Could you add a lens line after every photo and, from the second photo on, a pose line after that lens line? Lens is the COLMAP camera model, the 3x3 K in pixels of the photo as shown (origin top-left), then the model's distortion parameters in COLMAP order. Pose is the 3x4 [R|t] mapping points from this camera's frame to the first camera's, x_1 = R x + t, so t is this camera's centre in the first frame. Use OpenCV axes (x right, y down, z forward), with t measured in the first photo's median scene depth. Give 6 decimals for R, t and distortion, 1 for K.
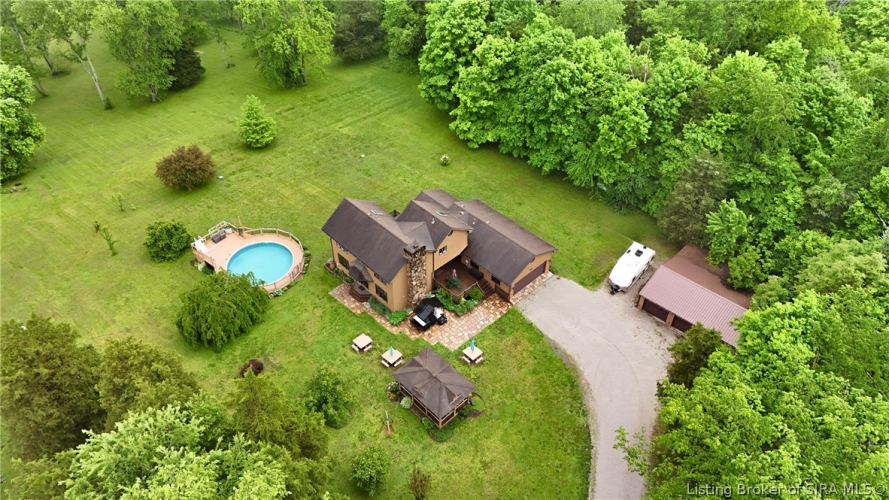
lens RADIAL K [[656.8, 0, 444.4], [0, 656.8, 249.9], [0, 0, 1]] dist [0.032861, -0.007638]
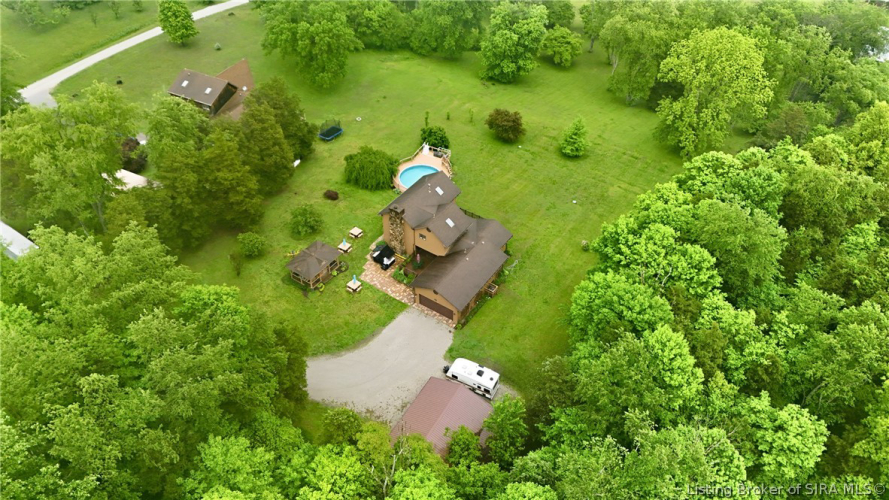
lens RADIAL K [[656.8, 0, 444.5], [0, 656.8, 250.1], [0, 0, 1]] dist [0.032861, -0.007638]
pose [[0.227654, 0.673900, -0.702874, 0.932870], [-0.702910, 0.613261, 0.360316, -0.478835], [0.673862, 0.412030, 0.613303, 0.237055]]
